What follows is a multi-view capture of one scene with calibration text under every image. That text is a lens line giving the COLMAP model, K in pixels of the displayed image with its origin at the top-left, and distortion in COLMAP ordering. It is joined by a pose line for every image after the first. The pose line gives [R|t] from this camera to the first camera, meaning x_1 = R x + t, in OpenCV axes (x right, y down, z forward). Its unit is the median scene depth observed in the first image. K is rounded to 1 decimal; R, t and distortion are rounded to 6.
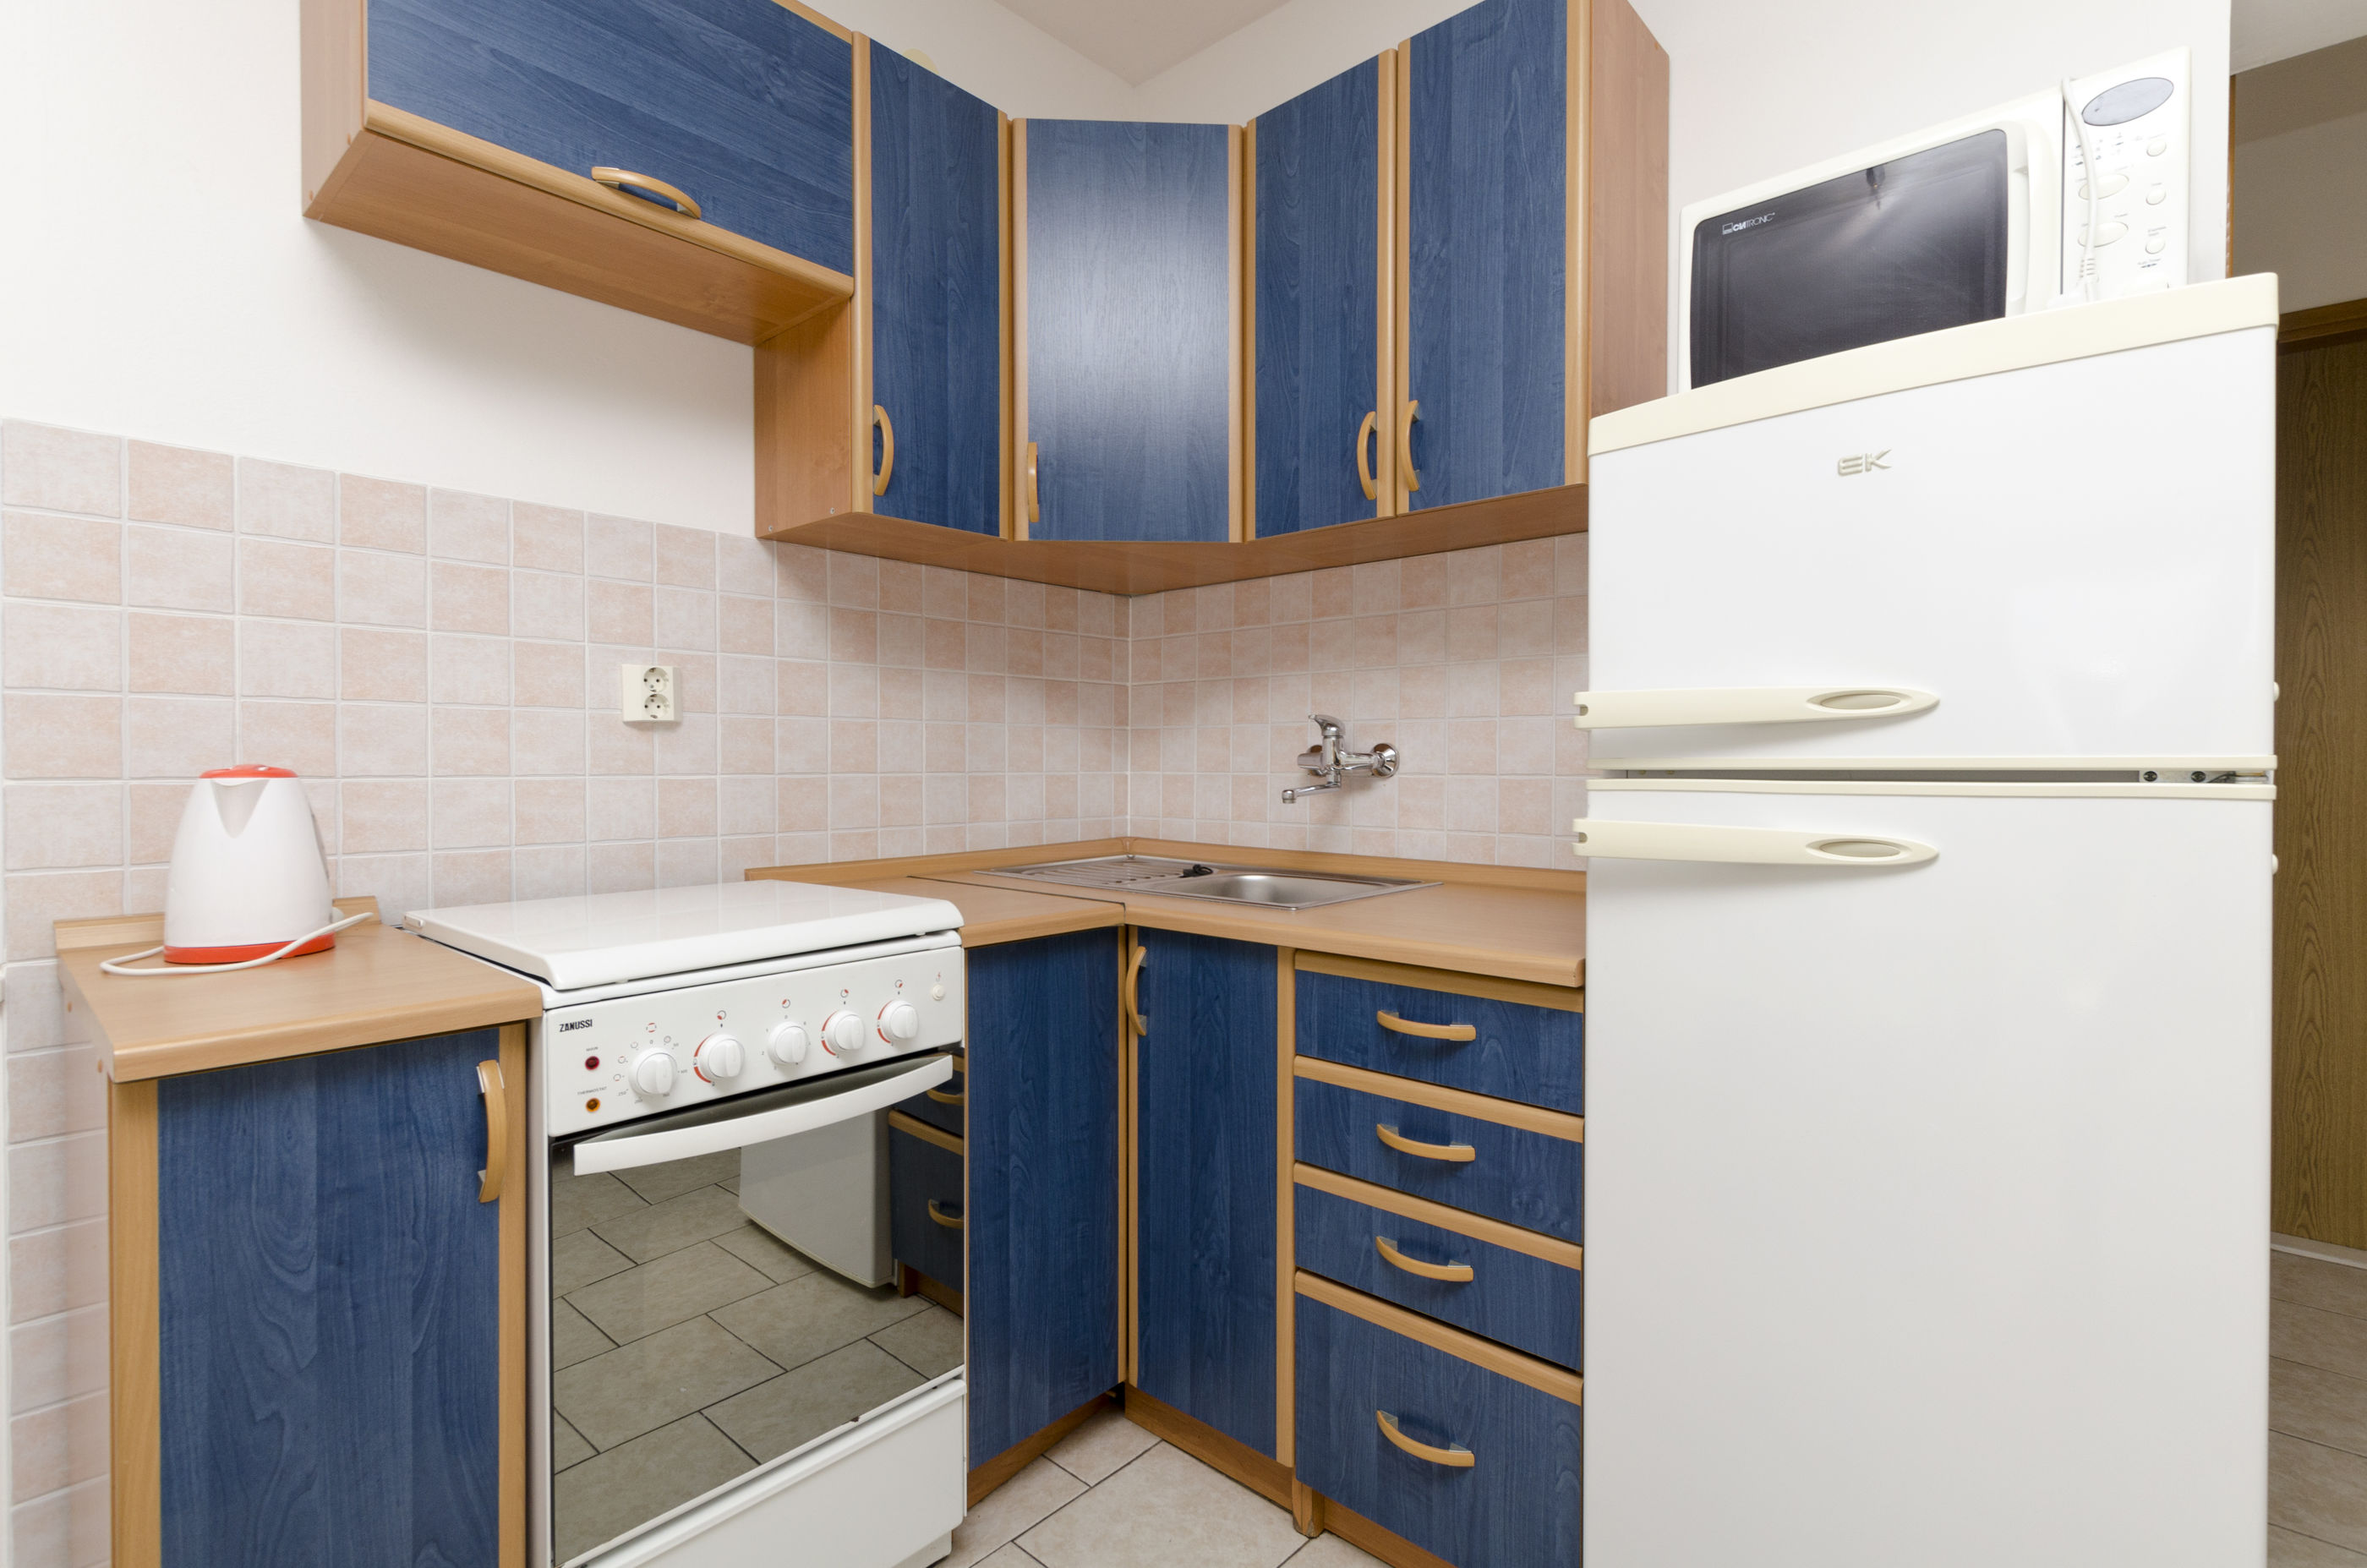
lens RADIAL K [[1104.6, 0, 1182.4], [0, 1104.6, 780.8], [0, 0, 1]] dist [-0.005471, 0.000755]
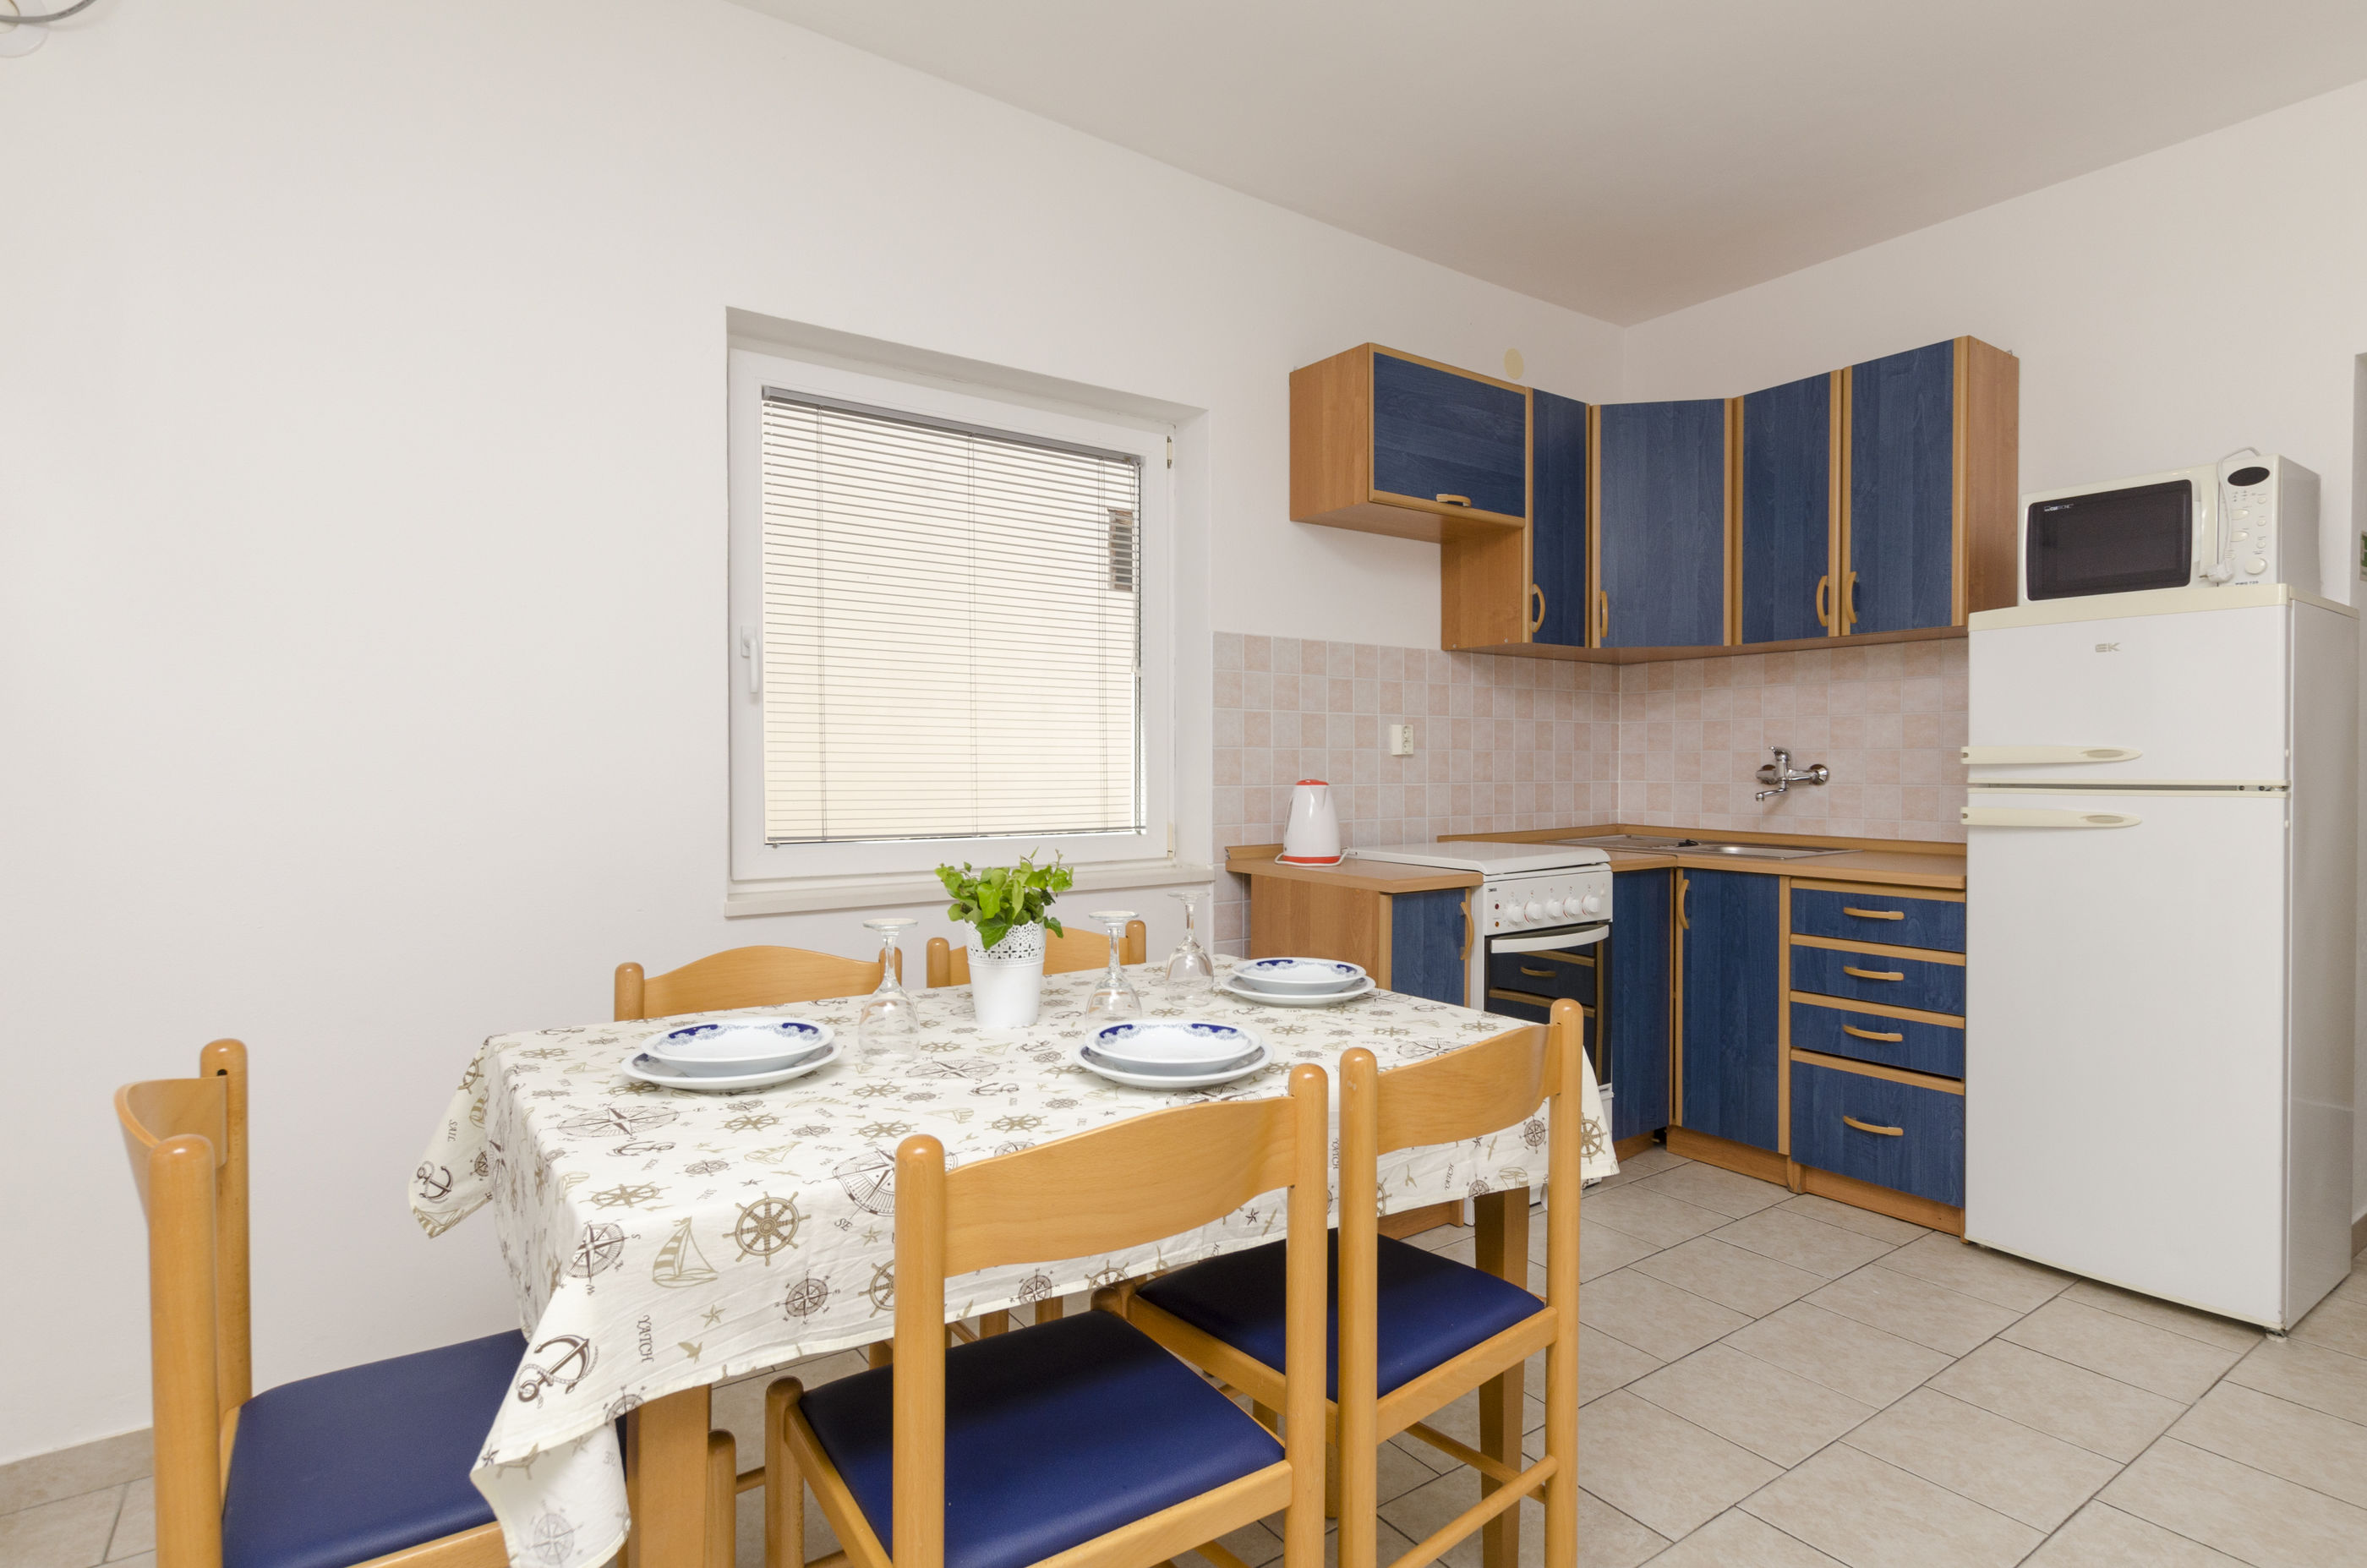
lens RADIAL K [[1167.7, 0, 1181.4], [0, 1167.7, 777.5], [0, 0, 1]] dist [-0.004960, 0.000250]
pose [[0.974259, 0.002262, -0.225420, -0.461284], [-0.003324, 0.999985, -0.004333, -0.005439], [0.225407, 0.004971, 0.974252, -1.166650]]
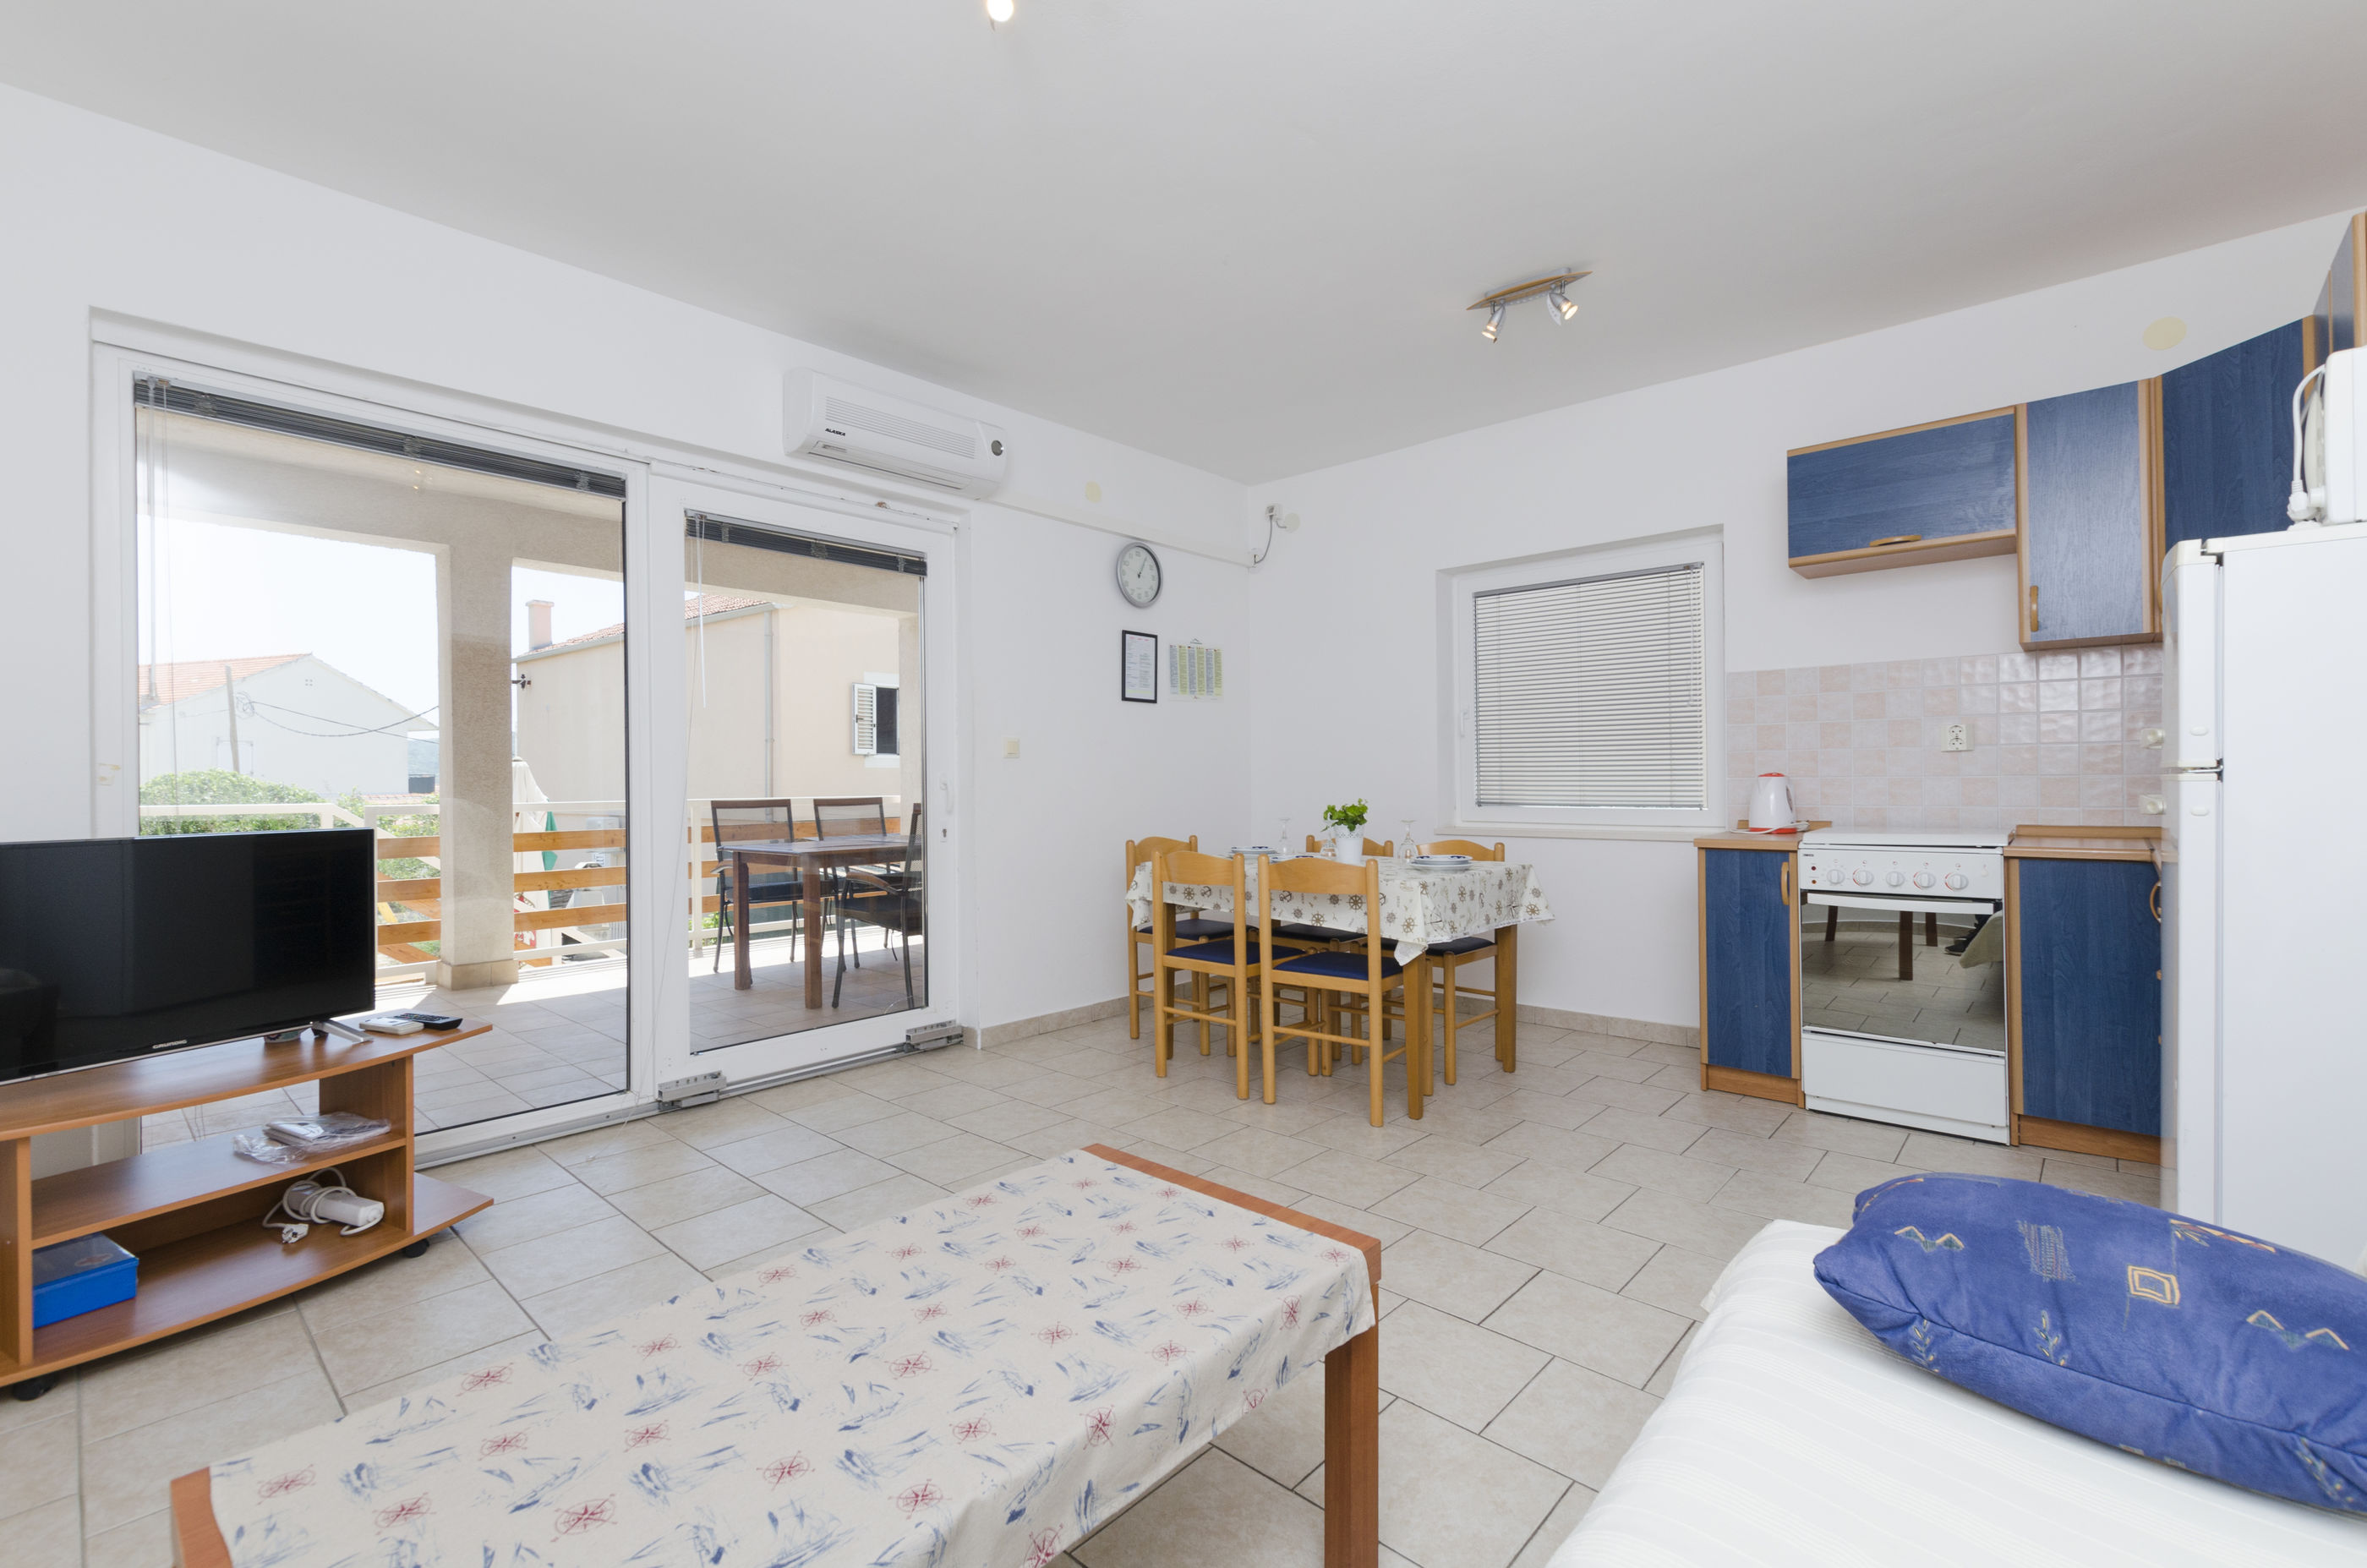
lens RADIAL K [[1023.4, 0, 1194.1], [0, 1023.4, 774.3], [0, 0, 1]] dist [0.000217, -0.002680]
pose [[0.007314, -0.006636, -0.999951, 1.700895], [-0.005326, 0.999964, -0.006675, 0.015466], [0.999959, 0.005375, 0.007279, -0.556675]]
